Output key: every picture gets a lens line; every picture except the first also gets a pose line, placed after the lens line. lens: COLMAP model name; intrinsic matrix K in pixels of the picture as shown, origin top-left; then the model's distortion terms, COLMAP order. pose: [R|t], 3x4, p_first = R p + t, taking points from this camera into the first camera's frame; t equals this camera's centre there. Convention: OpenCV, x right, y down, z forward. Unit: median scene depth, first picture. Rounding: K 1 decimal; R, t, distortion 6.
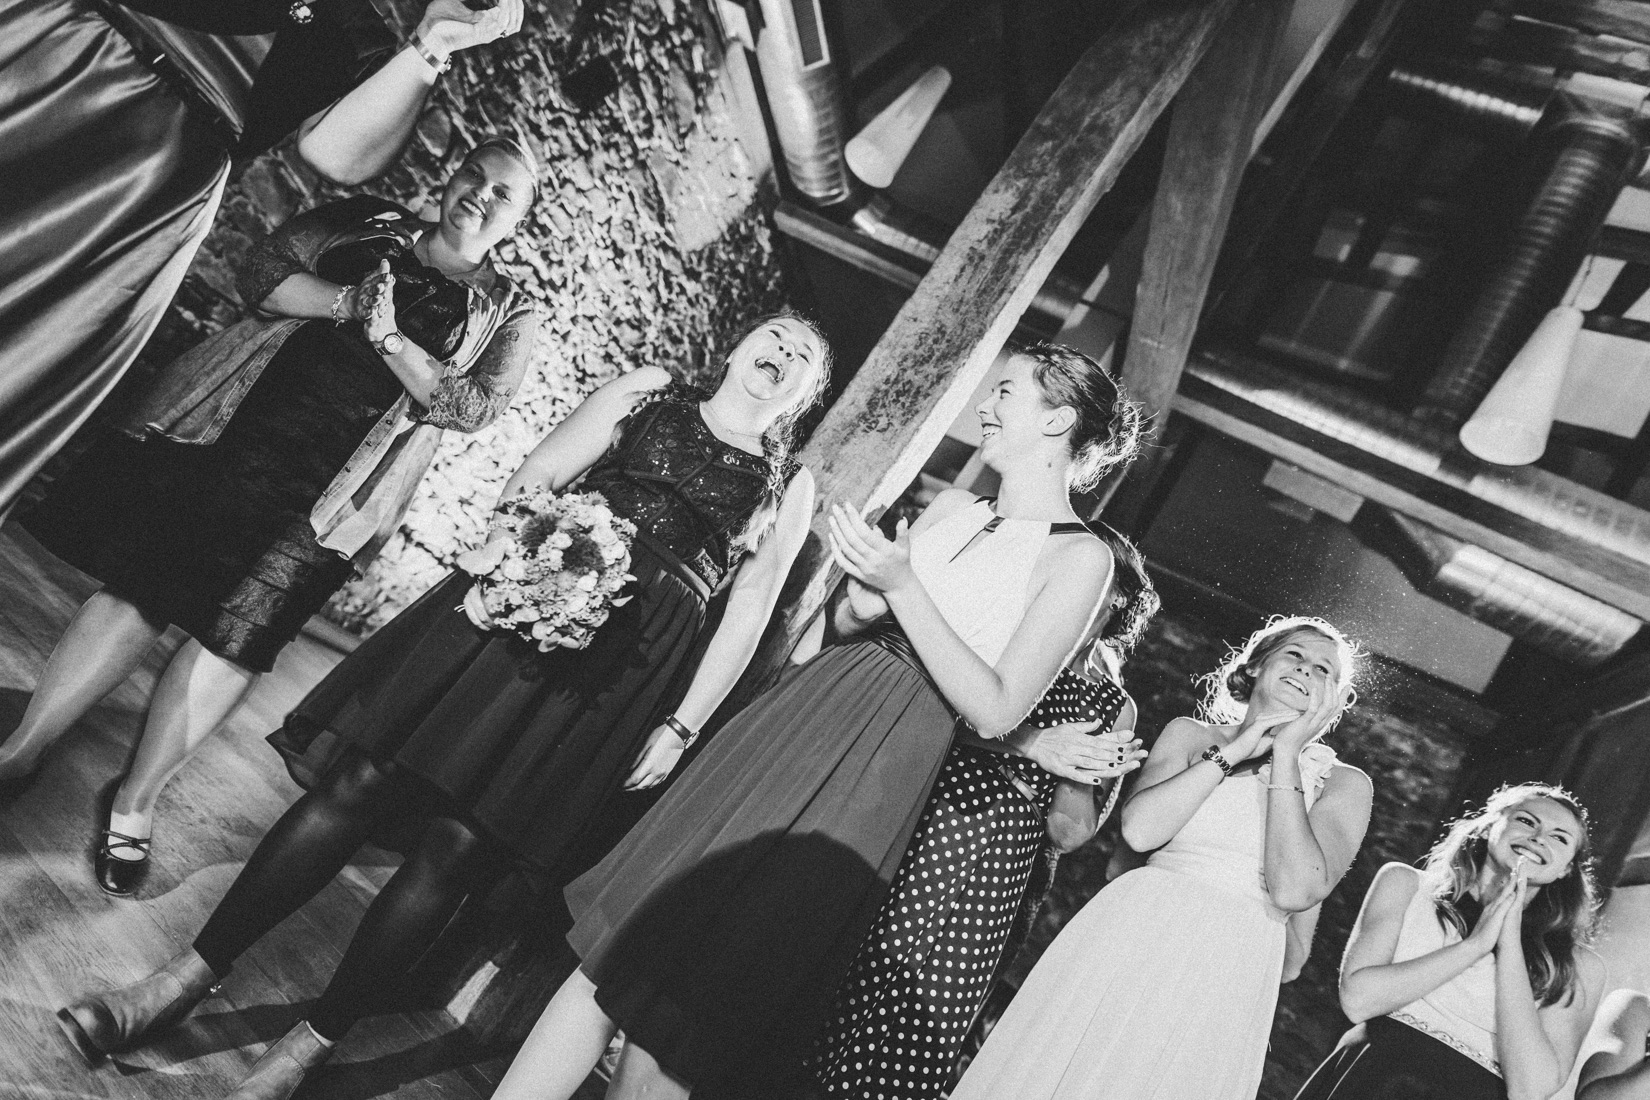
lens RADIAL K [[936.7, 0, 829.3], [0, 936.7, 551.5], [0, 0, 1]] dist [-0.004861, 0.002115]
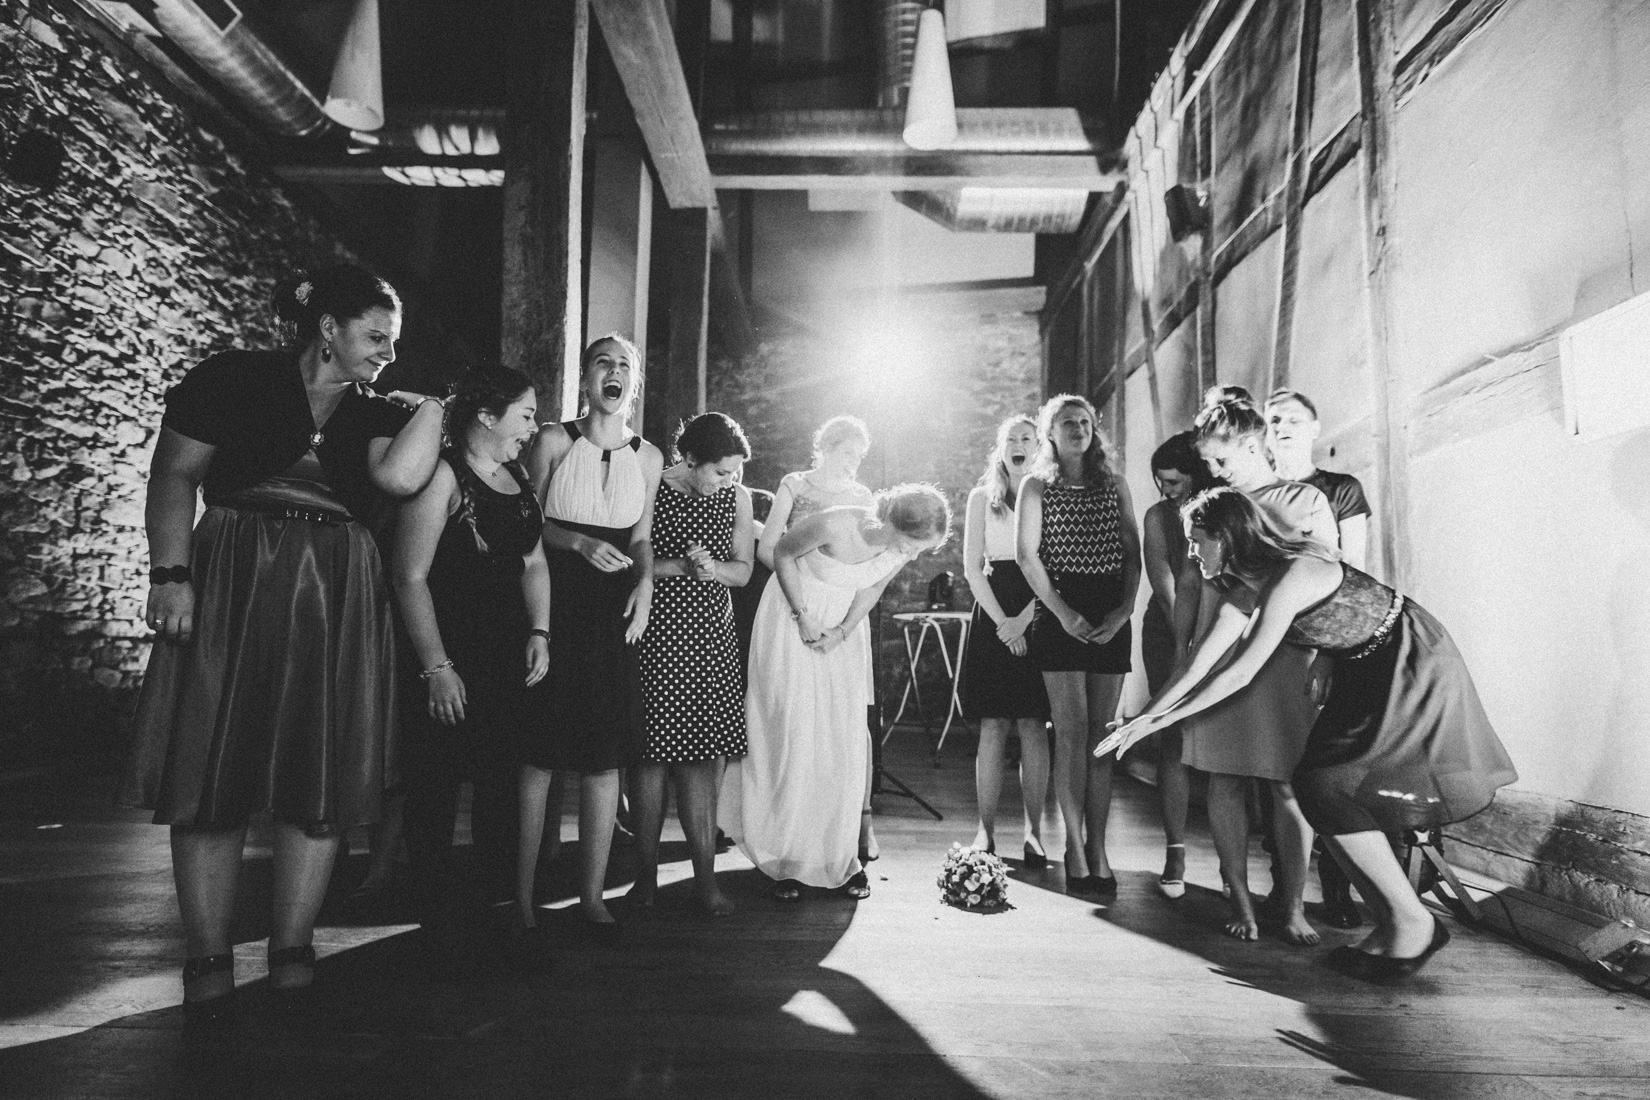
lens RADIAL K [[936.7, 0, 826.4], [0, 936.7, 544.5], [0, 0, 1]] dist [-0.004861, 0.002115]
pose [[0.816911, -0.534702, 0.216217, -0.009513], [0.469577, 0.834263, 0.288968, -0.057469], [-0.334894, -0.134531, 0.932603, -0.197937]]
